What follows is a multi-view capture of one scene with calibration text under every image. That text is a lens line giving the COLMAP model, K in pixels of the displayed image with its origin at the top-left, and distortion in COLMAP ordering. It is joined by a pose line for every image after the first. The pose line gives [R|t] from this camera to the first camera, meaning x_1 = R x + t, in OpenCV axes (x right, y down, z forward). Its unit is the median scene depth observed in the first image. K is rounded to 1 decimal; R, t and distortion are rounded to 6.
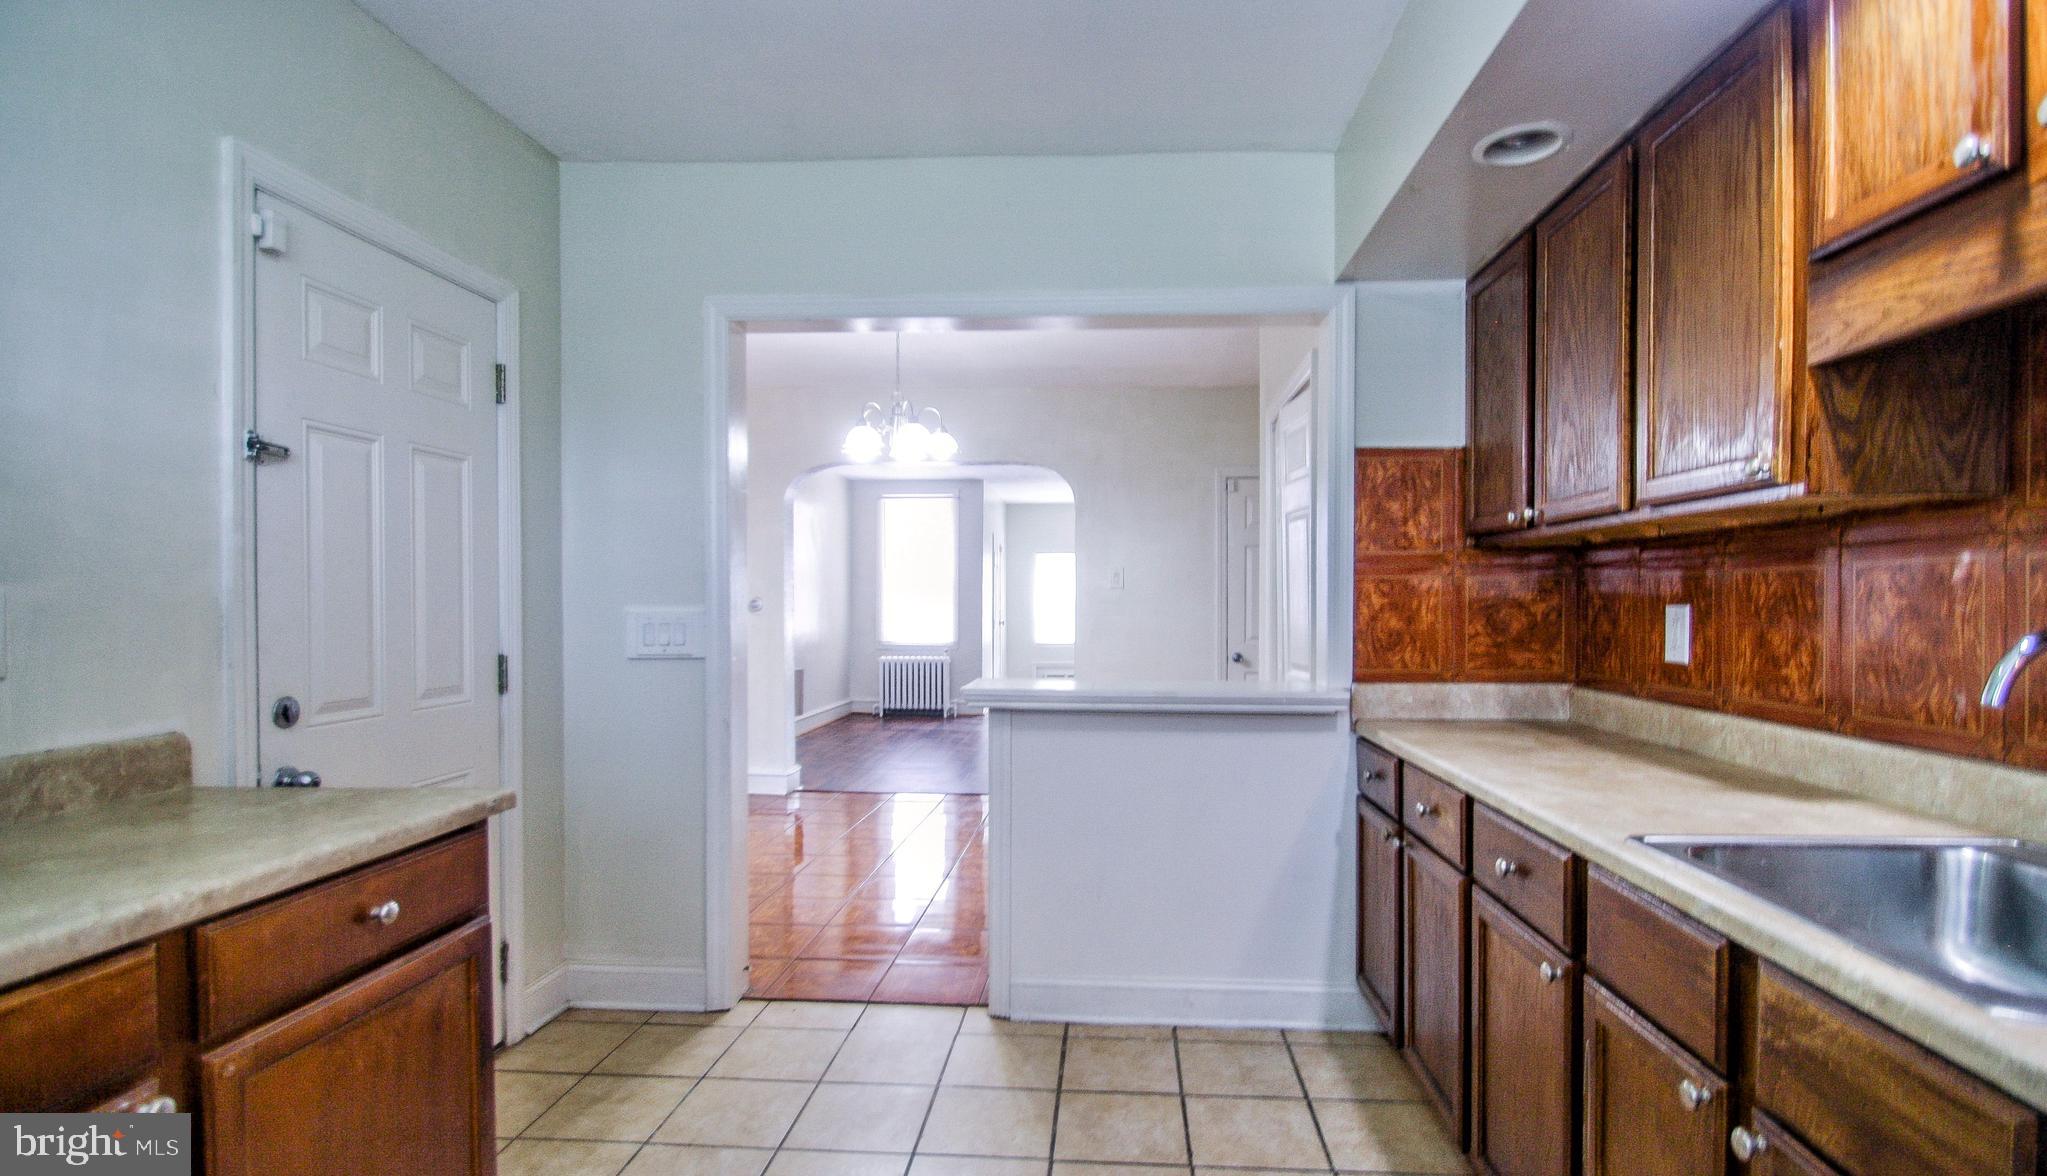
lens RADIAL K [[975.9, 0, 1060.8], [0, 975.9, 615.0], [0, 0, 1]] dist [0.003436, -0.011045]
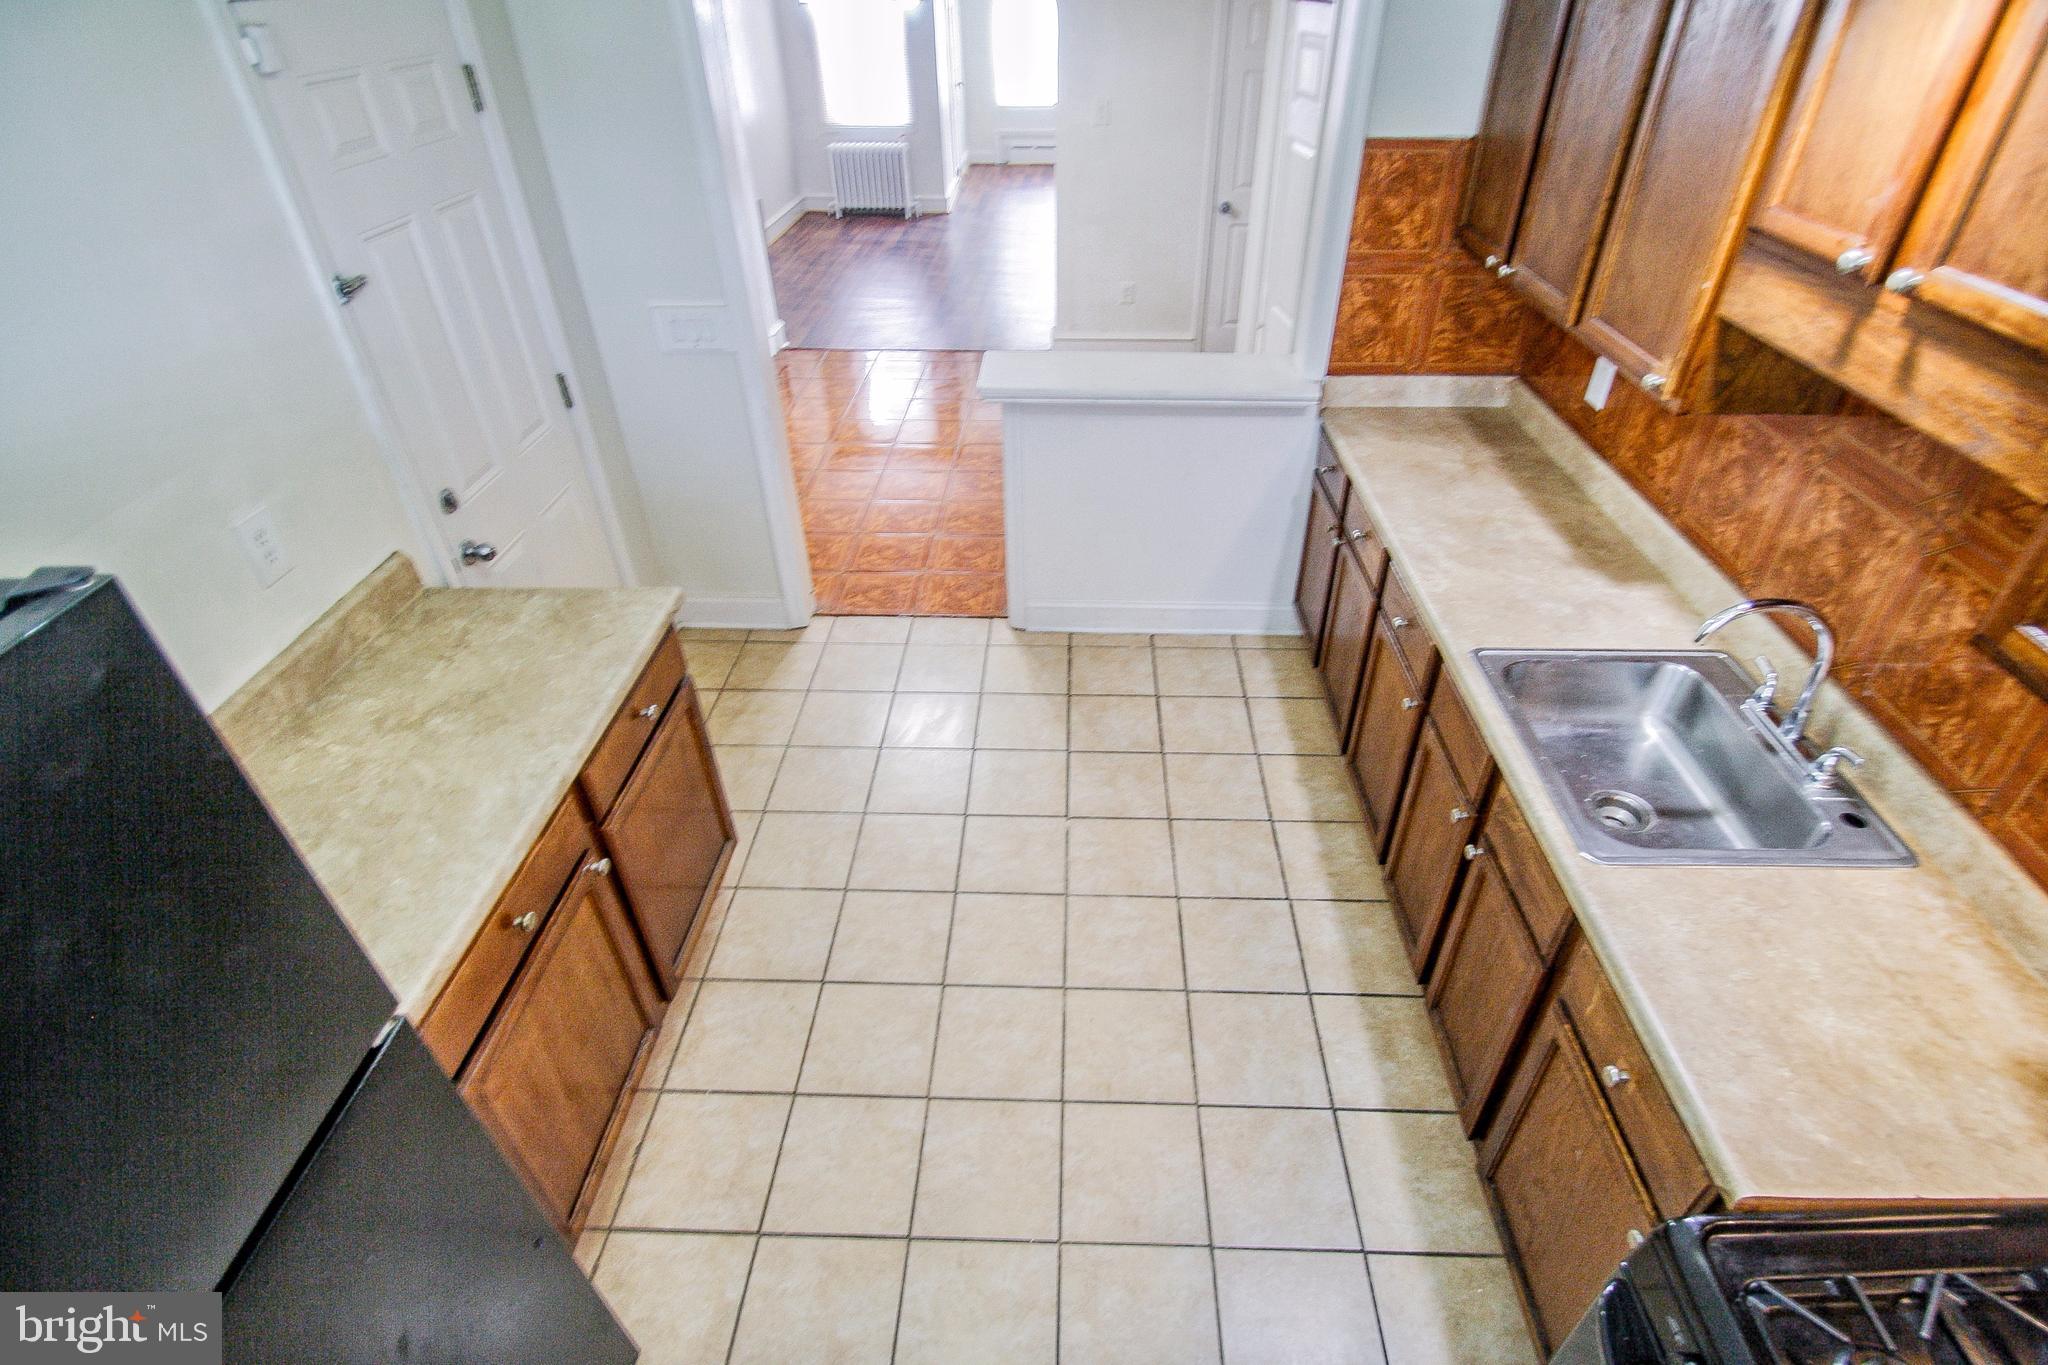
lens RADIAL K [[982.0, 0, 1060.8], [0, 982.0, 686.6], [0, 0, 1]] dist [0.000452, -0.010263]
pose [[0.999189, -0.025513, 0.031153, -0.050907], [0.002513, 0.811669, 0.584113, -0.303778], [-0.040188, -0.583561, 0.811075, -0.116659]]
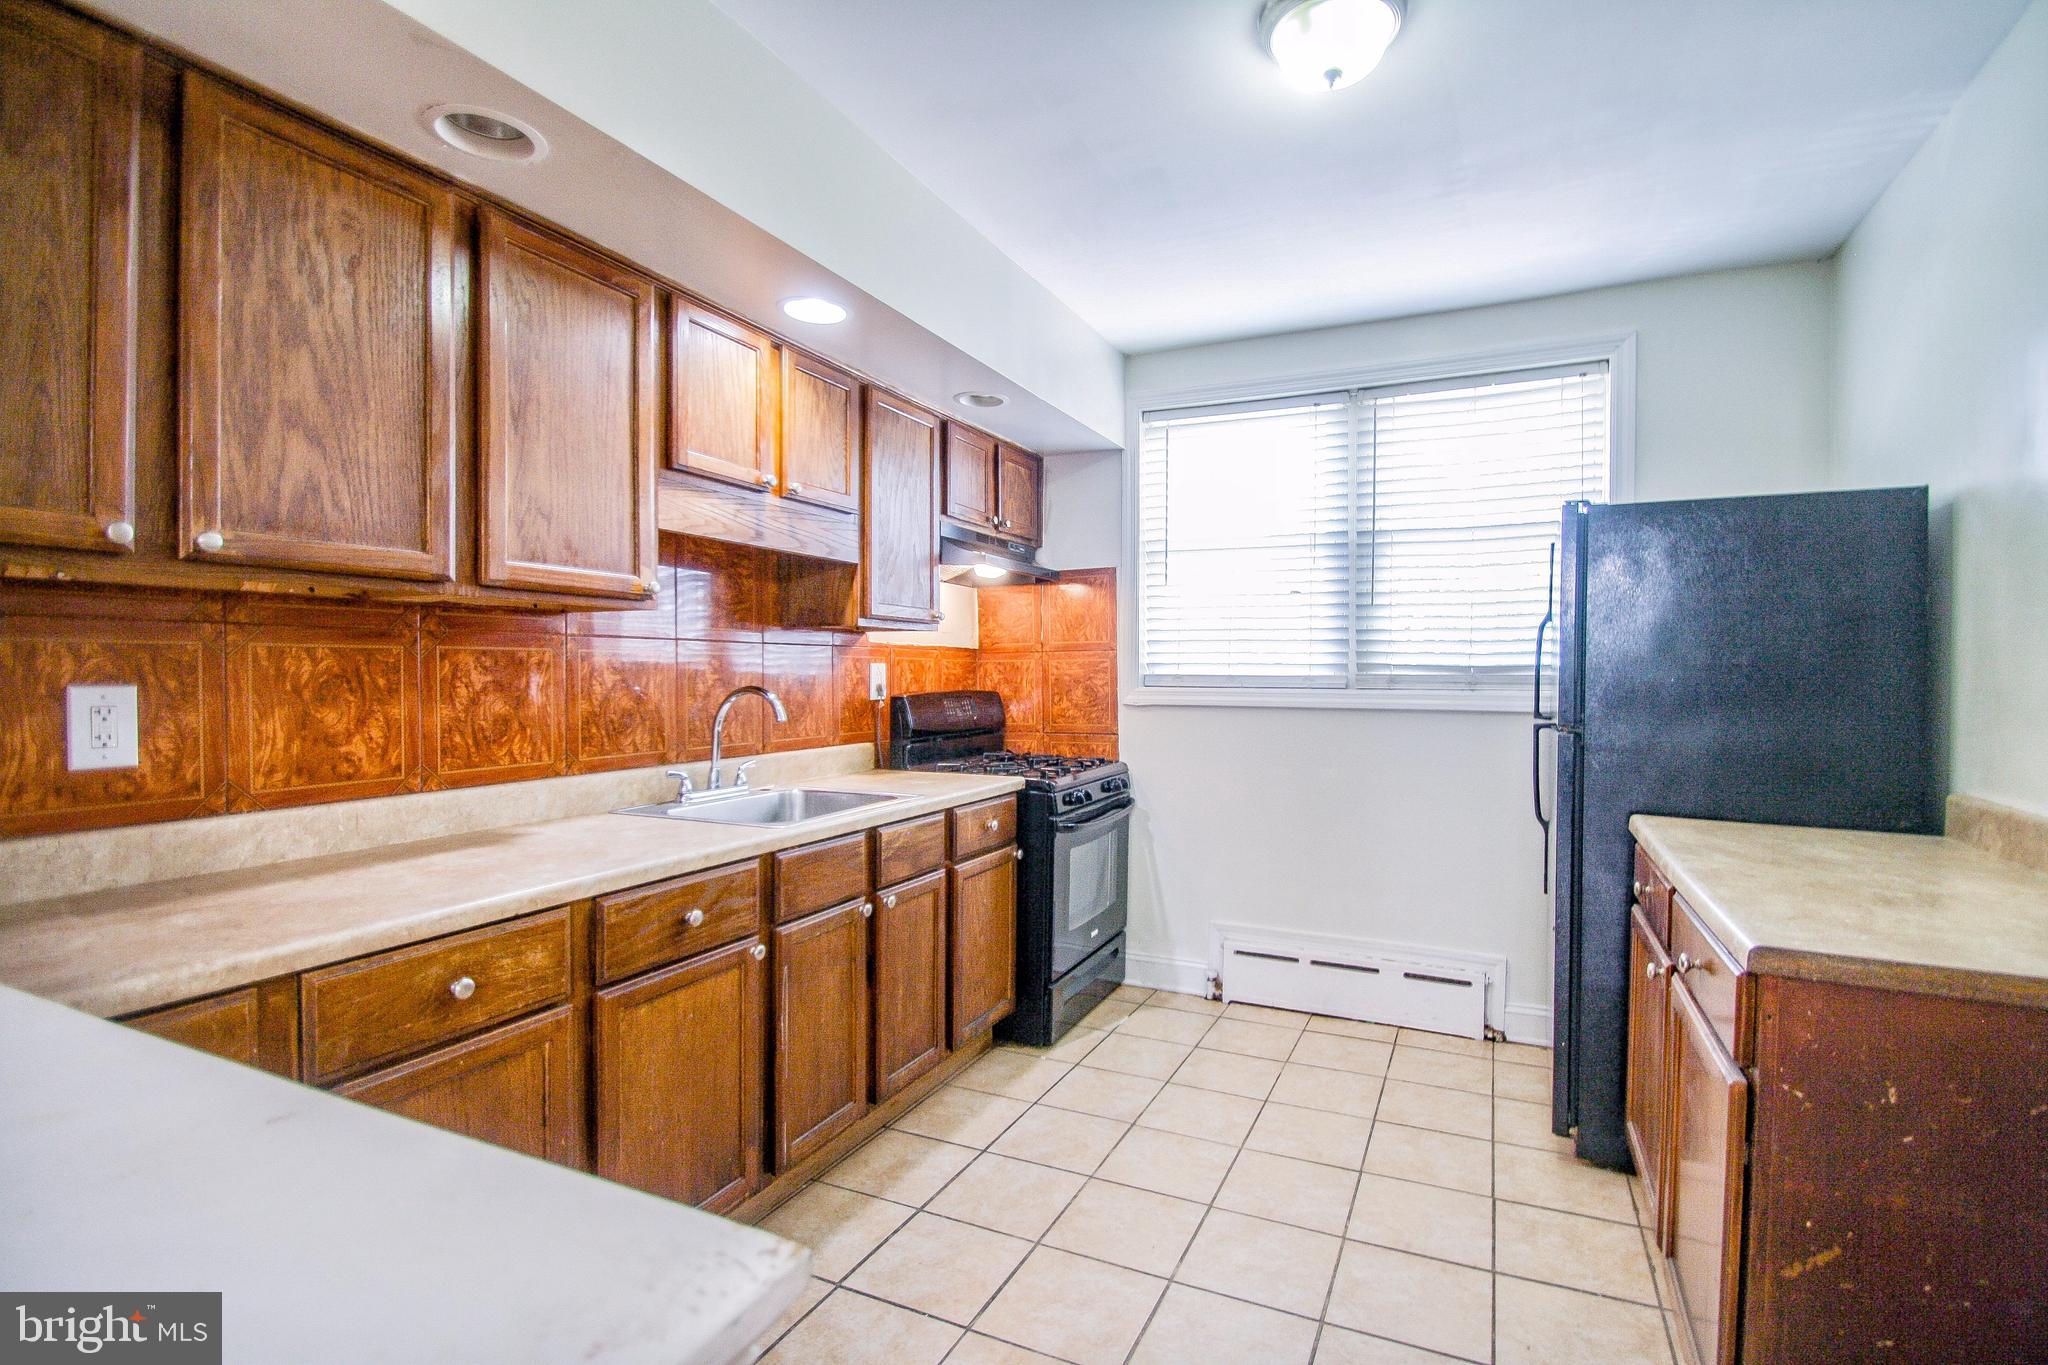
lens RADIAL K [[951.0, 0, 1061.5], [0, 951.0, 687.4], [0, 0, 1]] dist [0.000895, -0.009810]
pose [[-0.934953, -0.011517, 0.354585, -0.196936], [-0.000556, 0.999519, 0.030997, -0.024321], [-0.354772, 0.028784, -0.934510, 1.128576]]
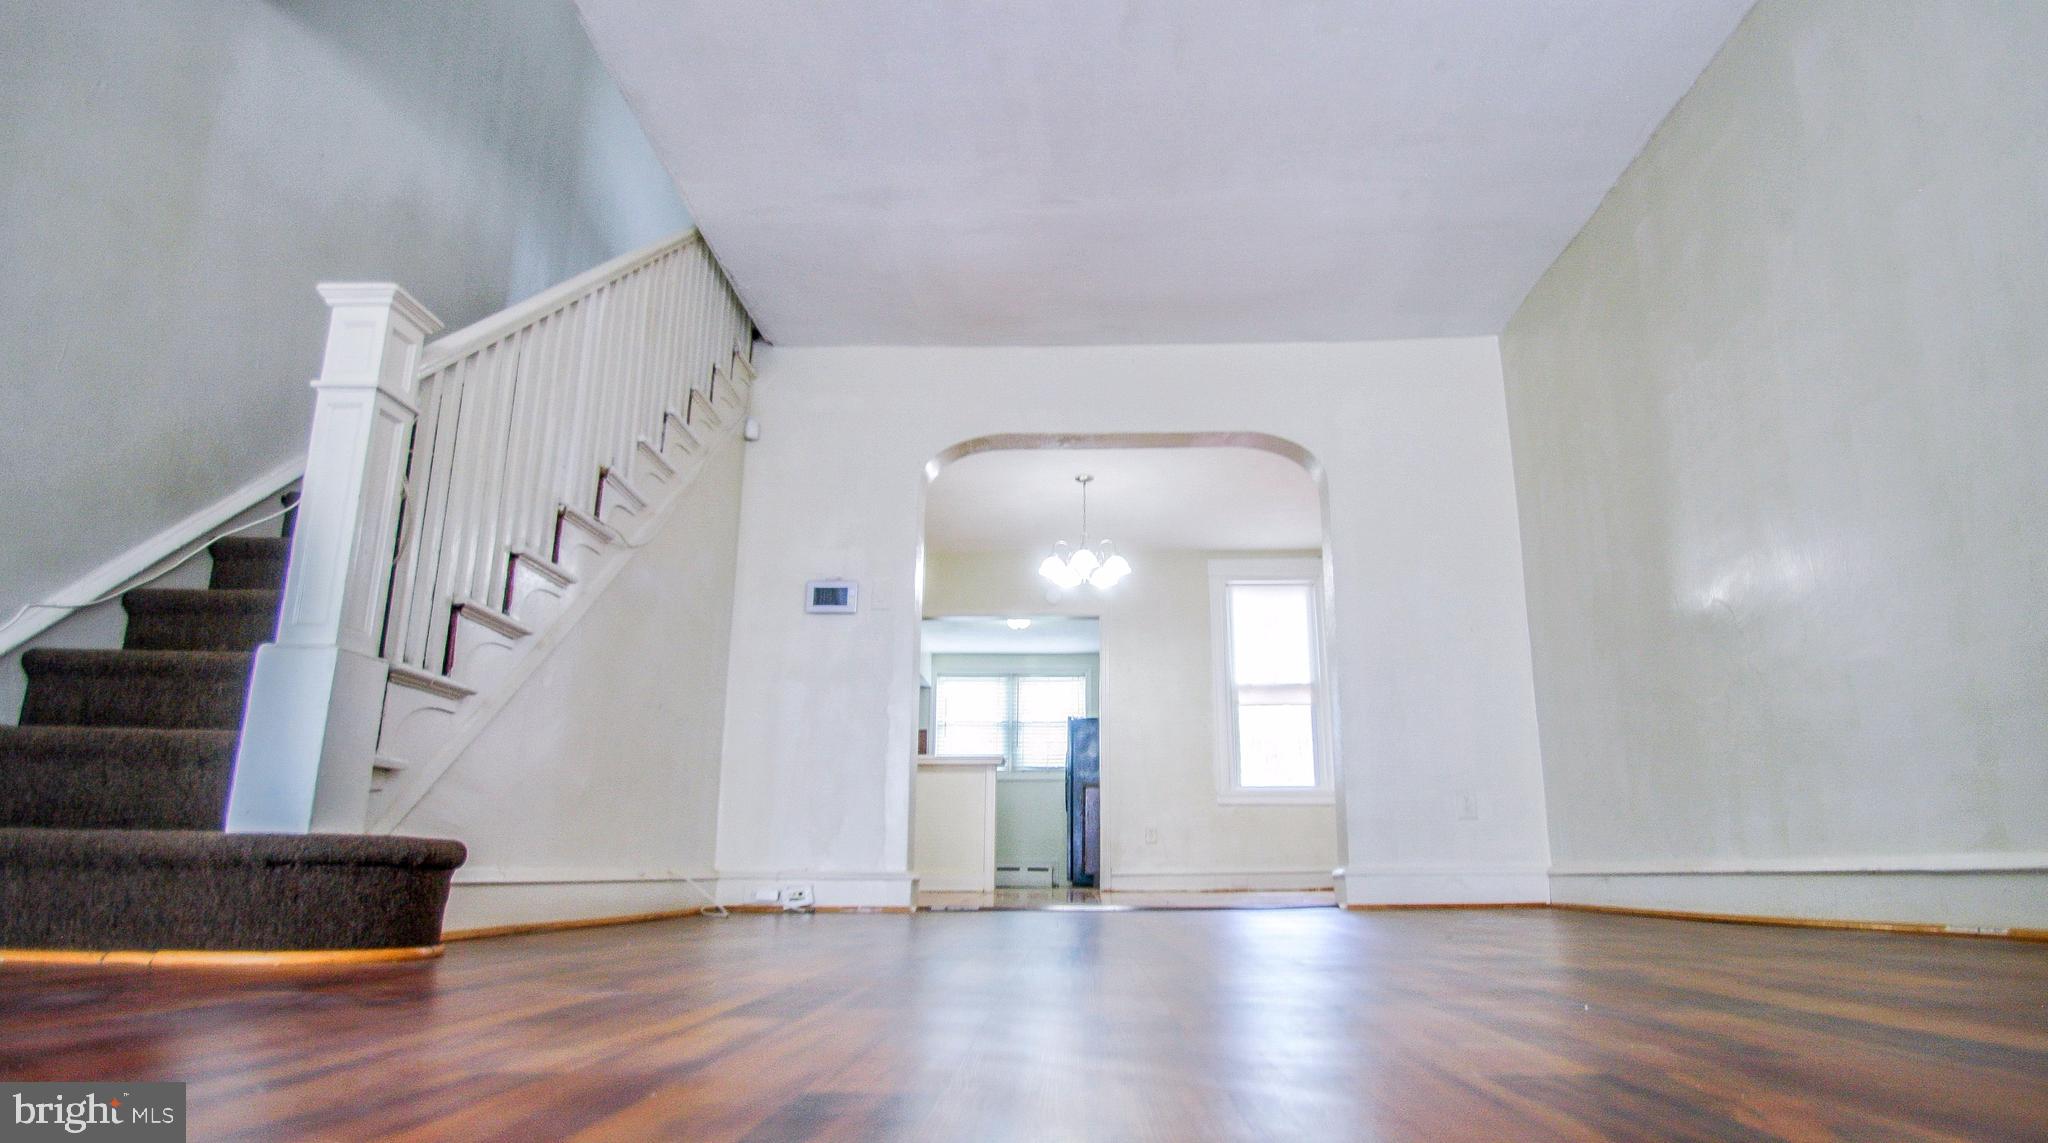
lens RADIAL K [[1077.0, 0, 1035.7], [0, 1077.0, 632.4], [0, 0, 1]] dist [-0.000776, -0.000020]
pose [[-0.999715, -0.013183, -0.019904, -0.115812], [-0.008610, 0.976703, -0.214424, 0.383170], [0.022267, -0.214191, -0.976538, 4.070715]]
